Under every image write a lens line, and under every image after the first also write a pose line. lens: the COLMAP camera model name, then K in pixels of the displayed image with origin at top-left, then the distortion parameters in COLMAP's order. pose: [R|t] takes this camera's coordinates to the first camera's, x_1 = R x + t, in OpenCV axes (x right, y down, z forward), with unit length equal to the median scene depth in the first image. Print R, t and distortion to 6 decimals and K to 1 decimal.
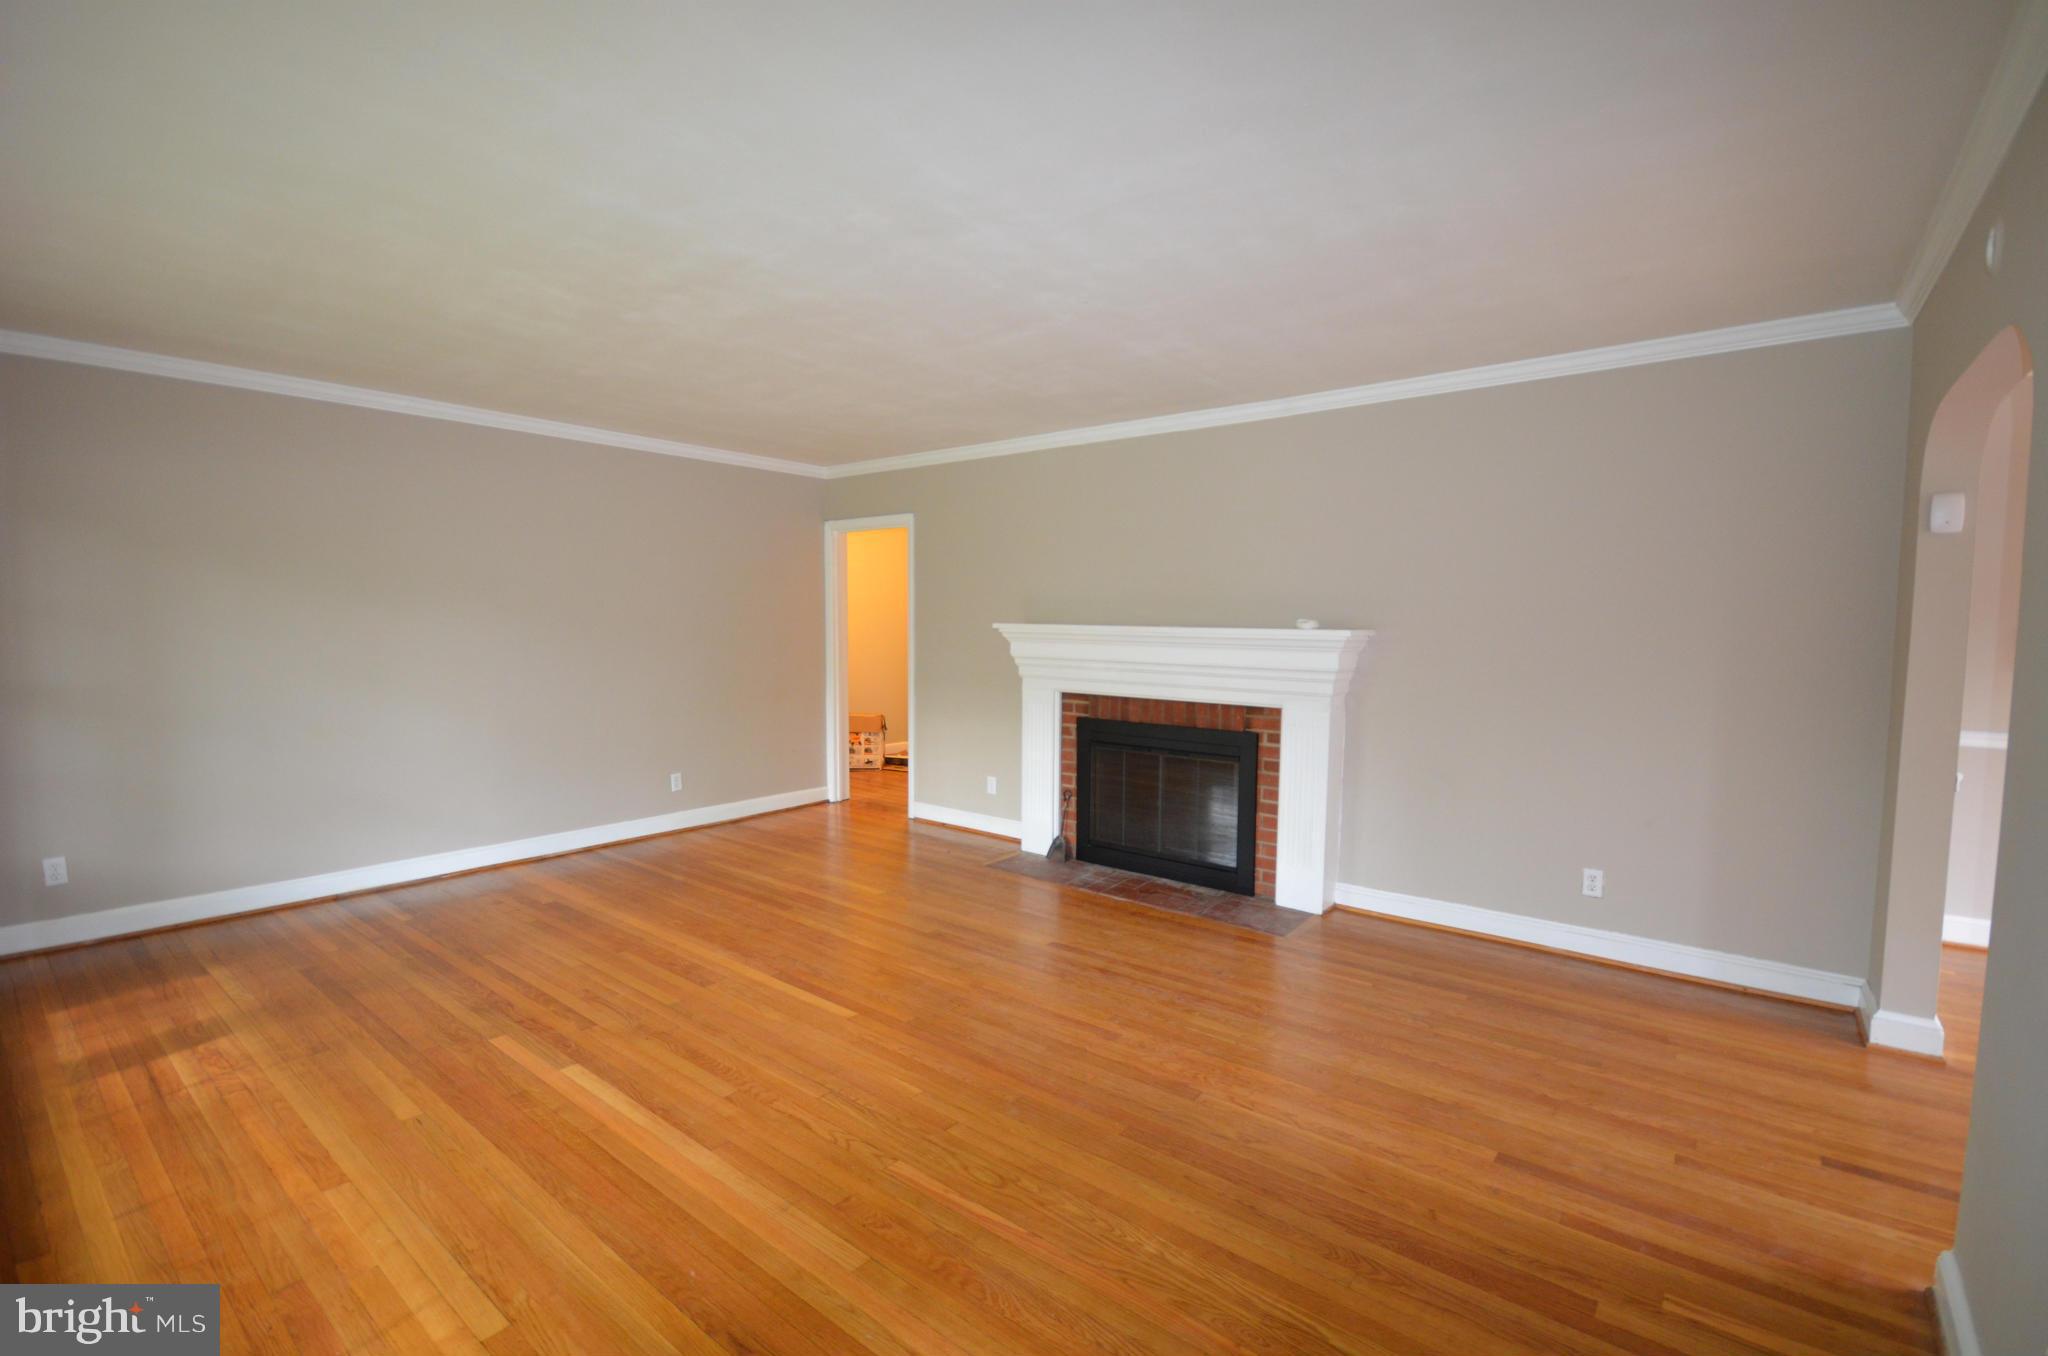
lens RADIAL K [[897.6, 0, 1038.4], [0, 897.6, 683.6], [0, 0, 1]] dist [0.013829, -0.014261]
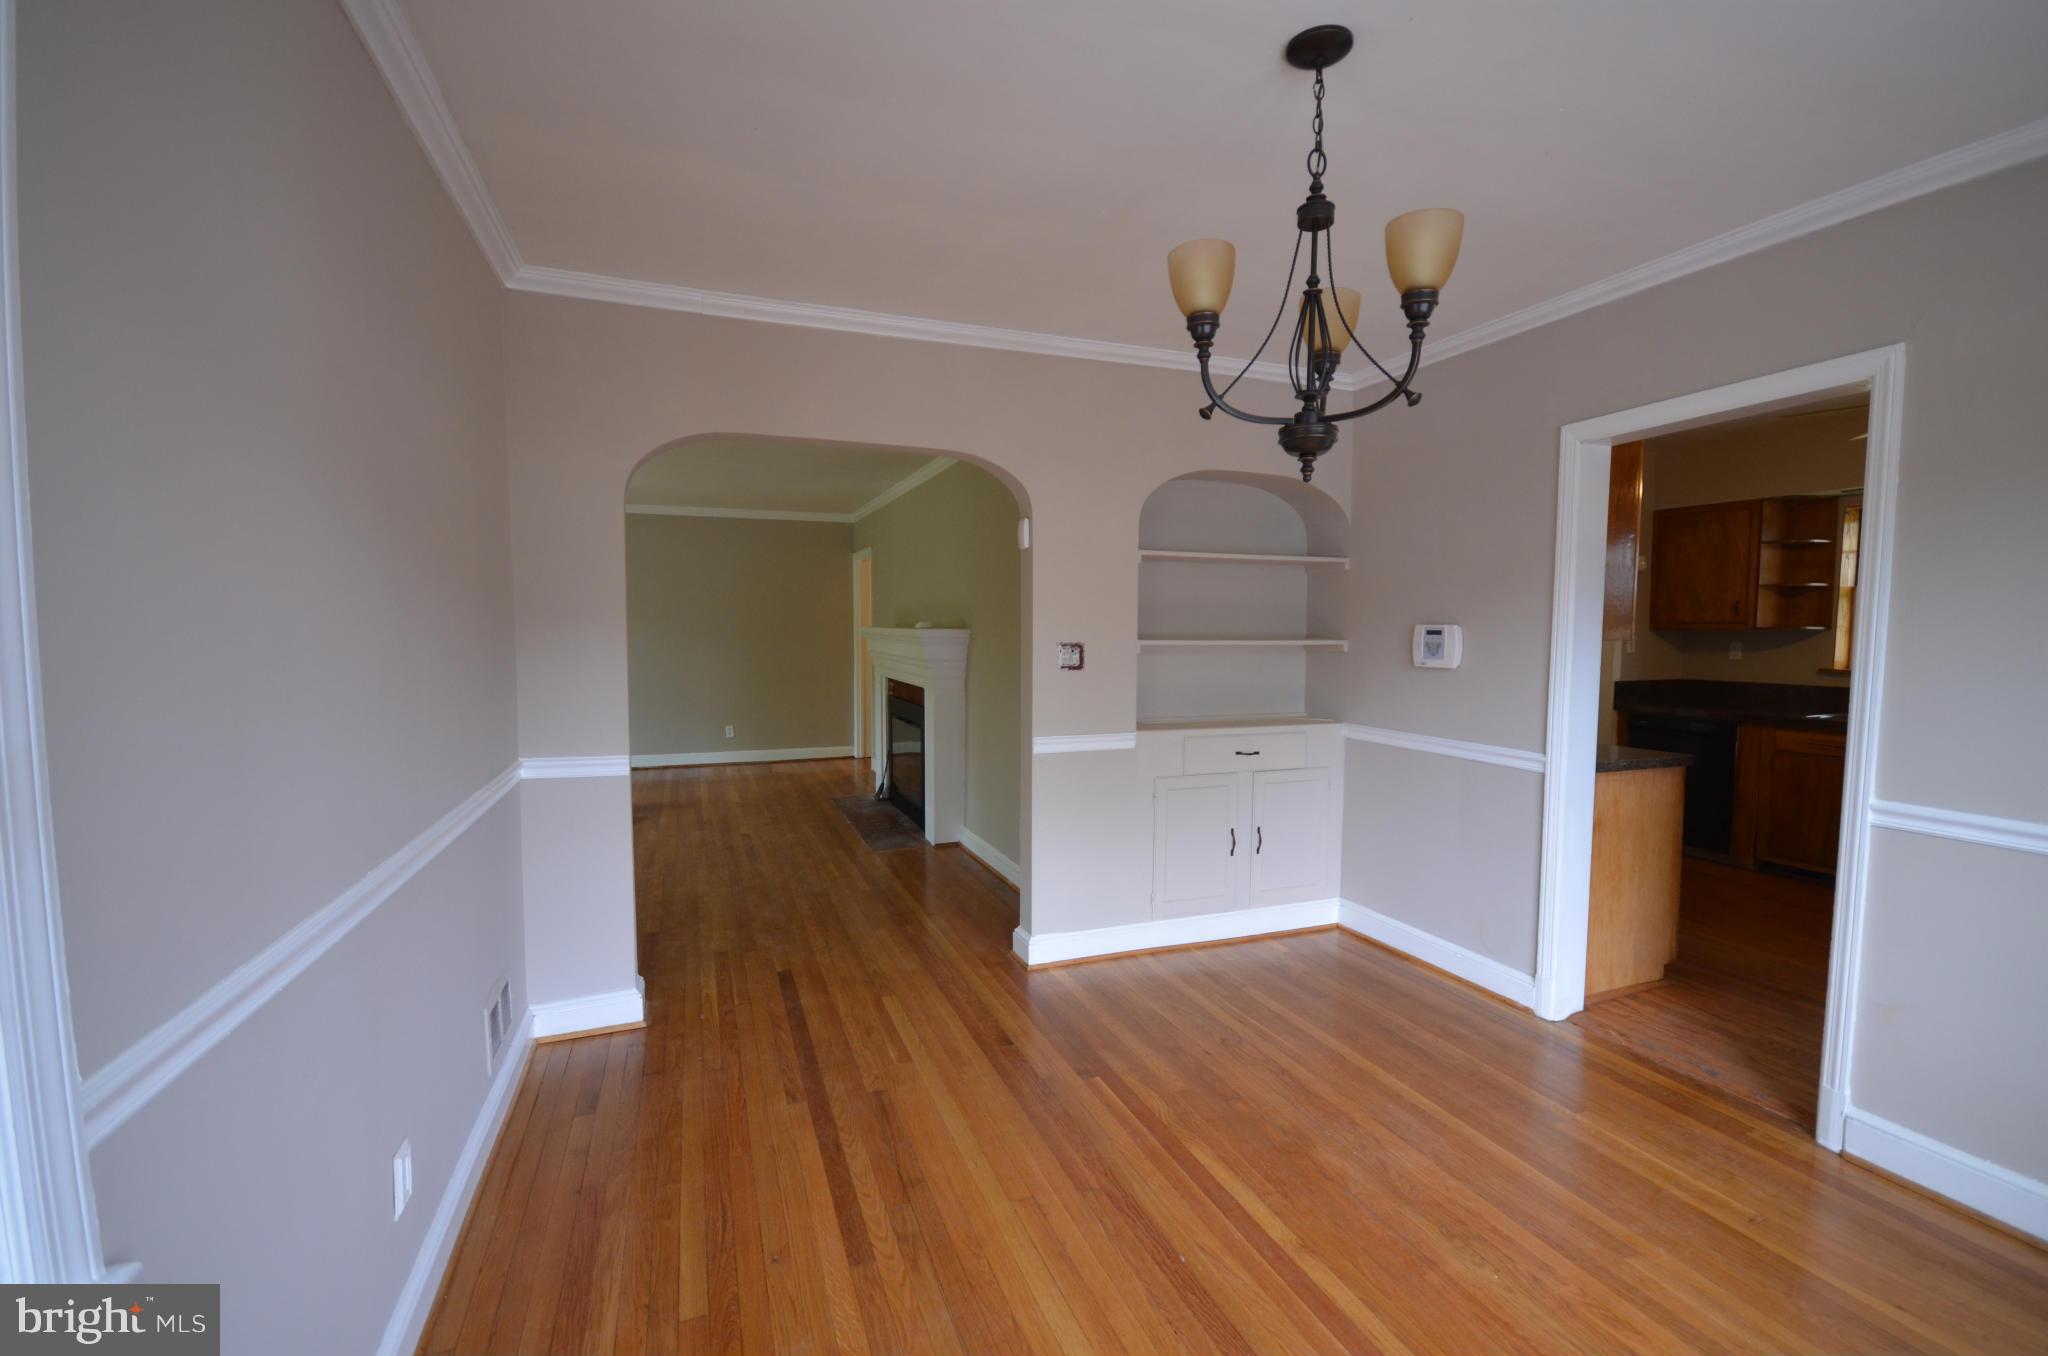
lens RADIAL K [[897.6, 0, 1038.4], [0, 897.6, 683.6], [0, 0, 1]] dist [0.013829, -0.014261]
pose [[0.860751, 0.031010, -0.508080, 1.046279], [-0.036119, 0.999347, -0.000196, 0.013081], [0.507742, 0.018520, 0.861310, -0.060347]]
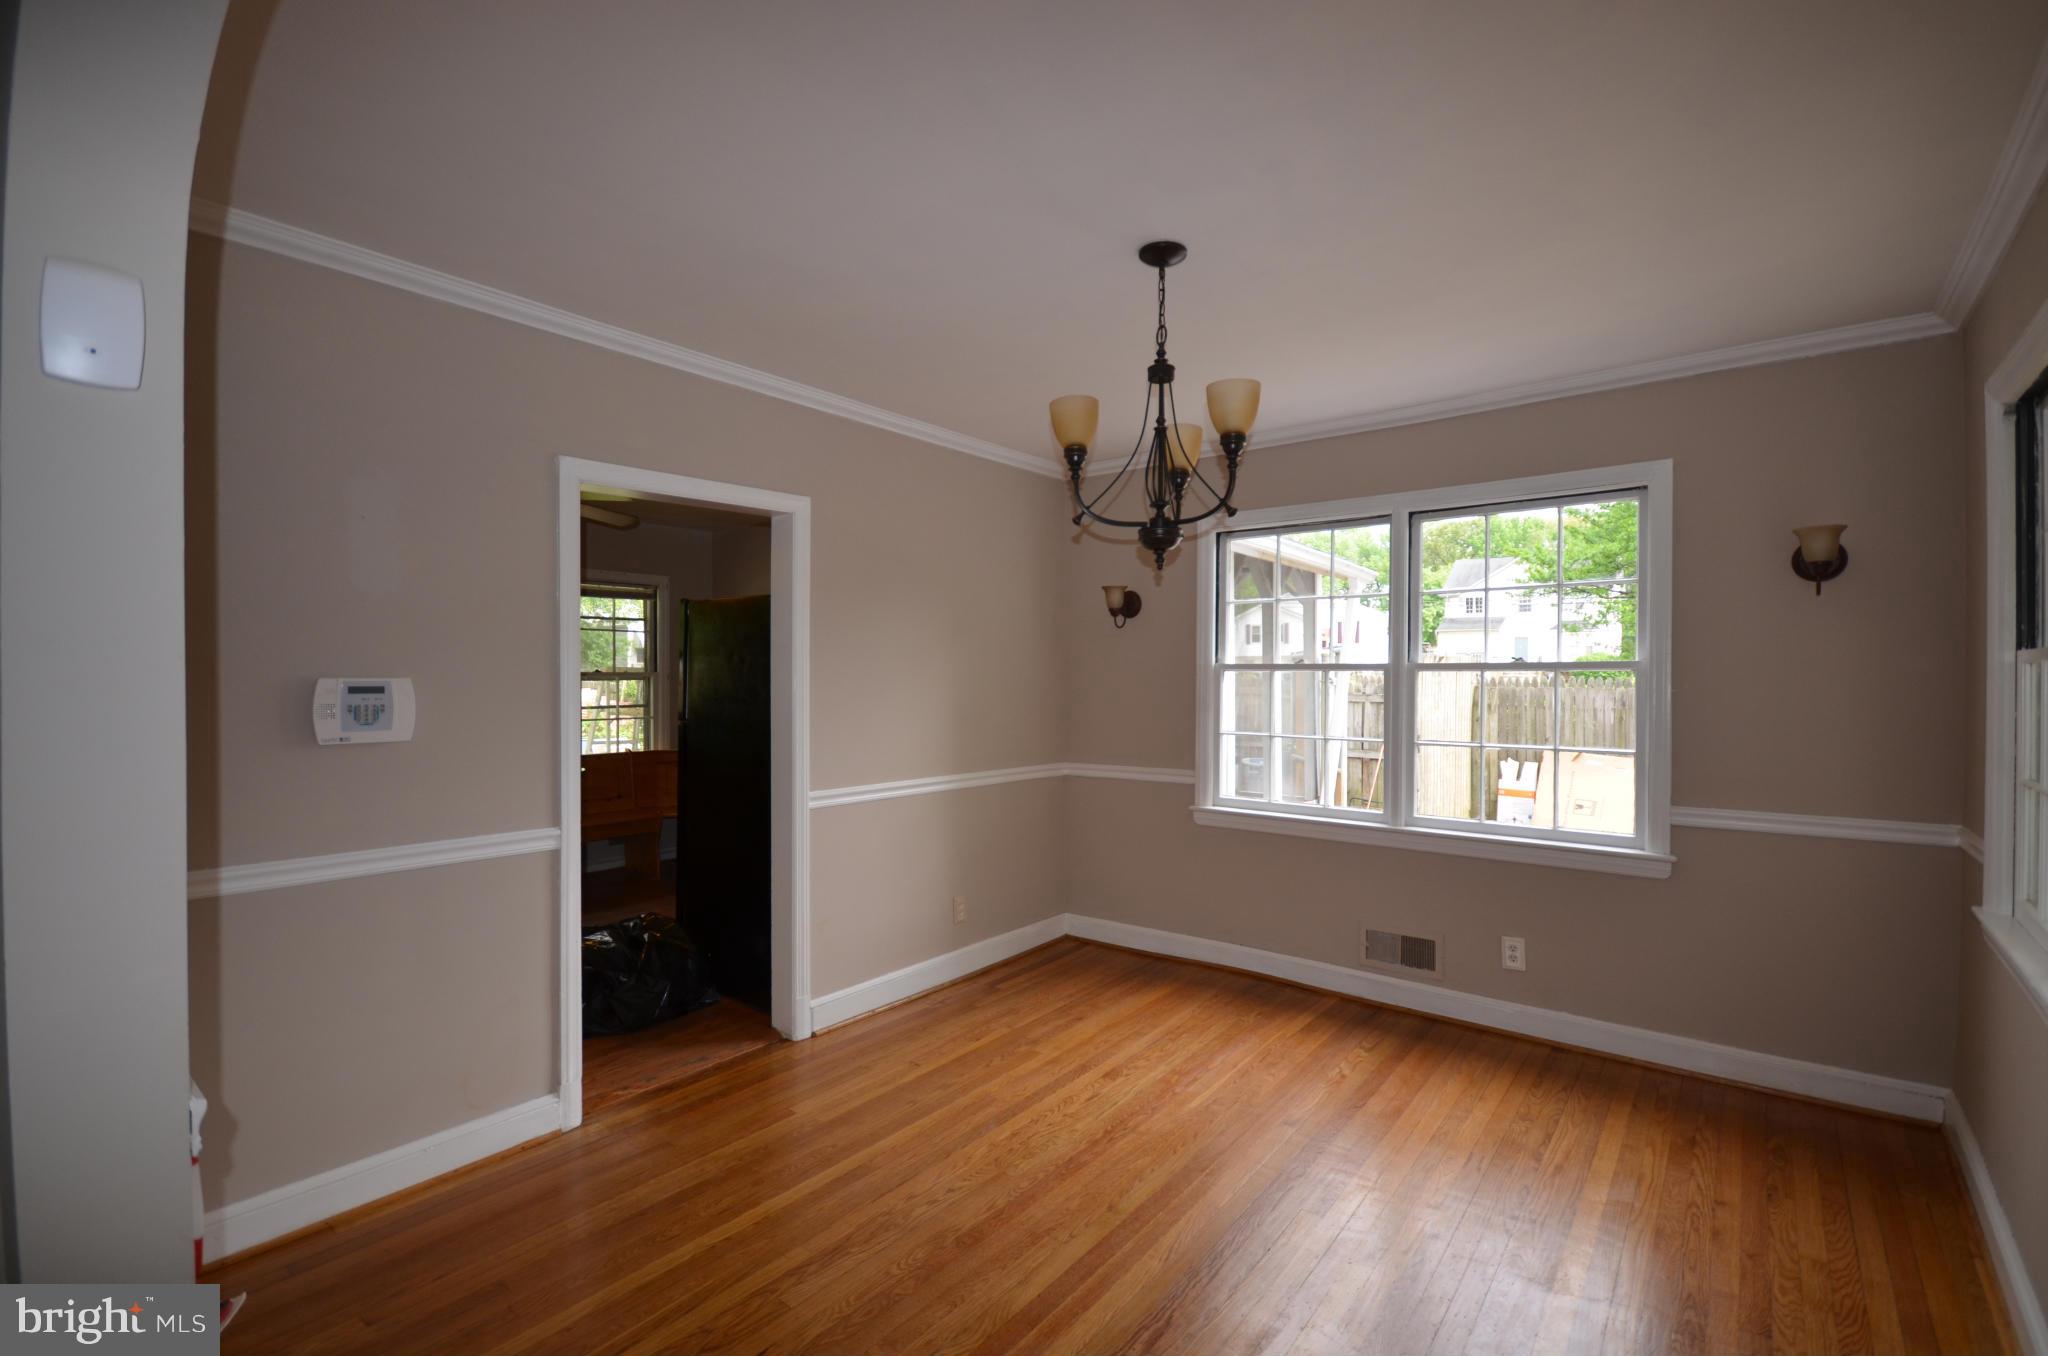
lens RADIAL K [[897.6, 0, 1038.4], [0, 897.6, 683.6], [0, 0, 1]] dist [0.013829, -0.014261]
pose [[-0.001871, -0.012065, 0.999925, 0.434281], [0.069447, 0.997511, 0.012166, -0.027104], [-0.997584, 0.069464, -0.001029, 0.407679]]
